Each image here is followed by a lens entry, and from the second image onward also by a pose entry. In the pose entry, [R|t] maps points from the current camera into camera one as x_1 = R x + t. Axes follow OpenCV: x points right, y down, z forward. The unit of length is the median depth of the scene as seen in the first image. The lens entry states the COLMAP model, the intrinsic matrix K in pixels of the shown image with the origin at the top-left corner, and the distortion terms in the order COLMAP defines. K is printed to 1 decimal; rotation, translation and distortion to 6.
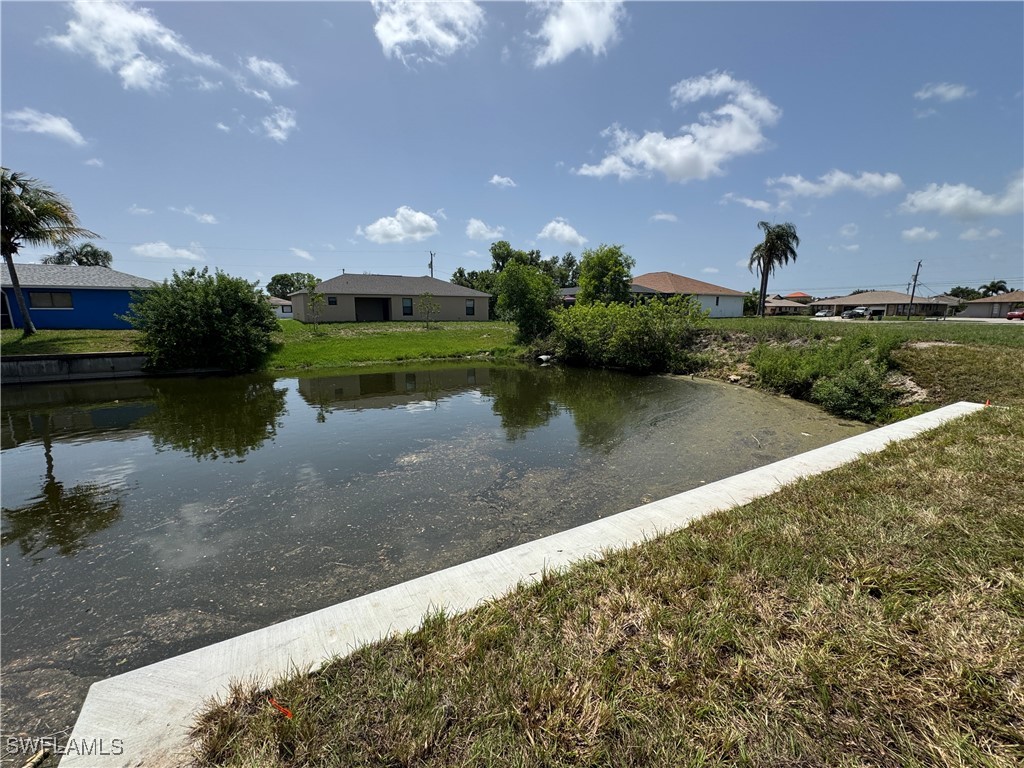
lens RADIAL K [[436.9, 0, 514.5], [0, 436.9, 382.4], [0, 0, 1]] dist [0.001591, 0.000482]
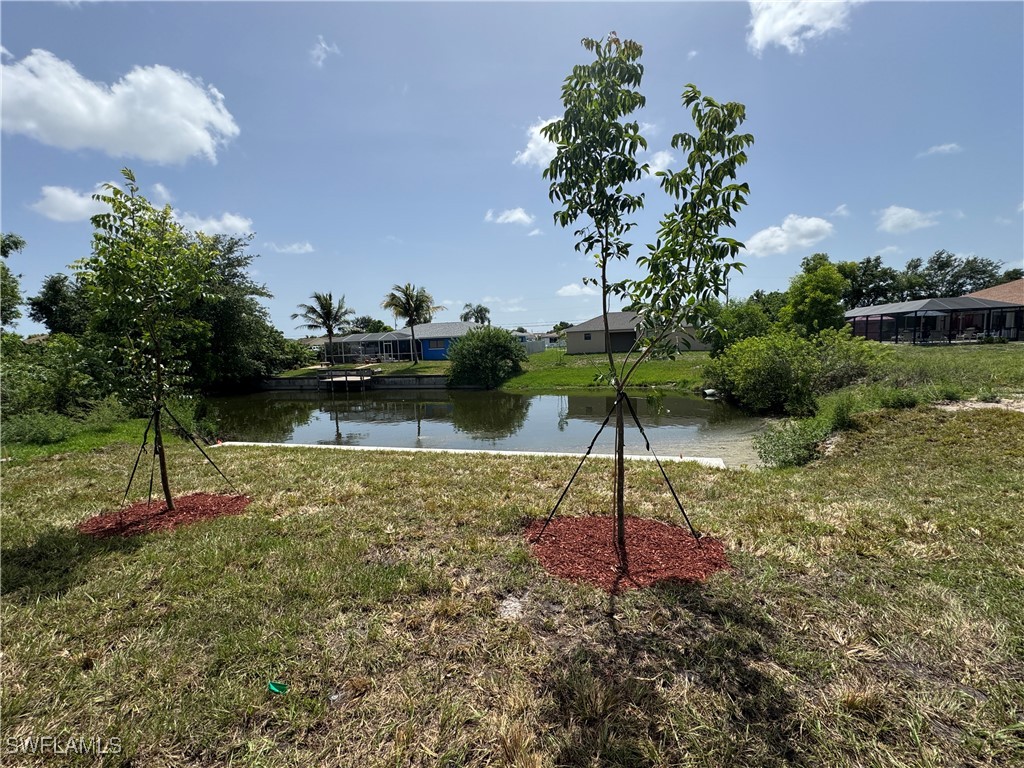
lens RADIAL K [[436.9, 0, 511.2], [0, 436.9, 383.8], [0, 0, 1]] dist [0.001591, 0.000482]
pose [[0.696732, 0.046632, -0.715814, 0.326967], [-0.079674, 0.996741, -0.012617, -0.017346], [0.712893, 0.065822, 0.698177, -0.023520]]
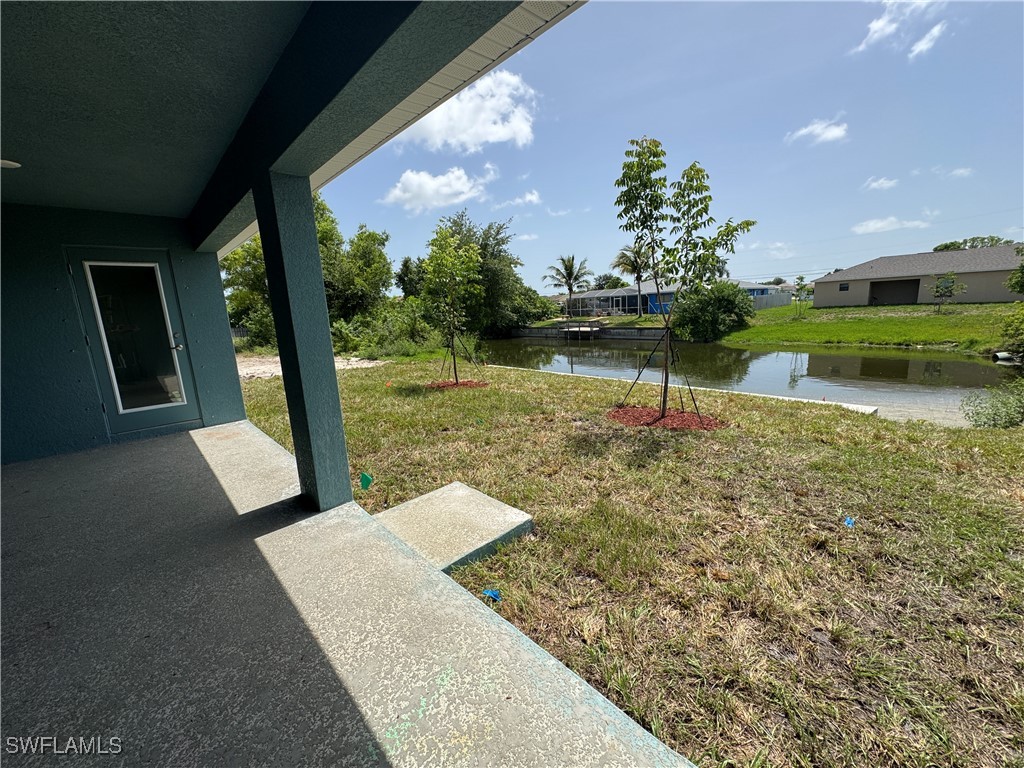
lens RADIAL K [[407.3, 0, 512.4], [0, 407.3, 383.0], [0, 0, 1]] dist [-0.000121, 0.000062]
pose [[0.219982, 0.171836, -0.960250, 0.411564], [-0.107354, 0.982649, 0.151251, -0.015004], [0.969579, 0.069814, 0.234612, -0.028016]]
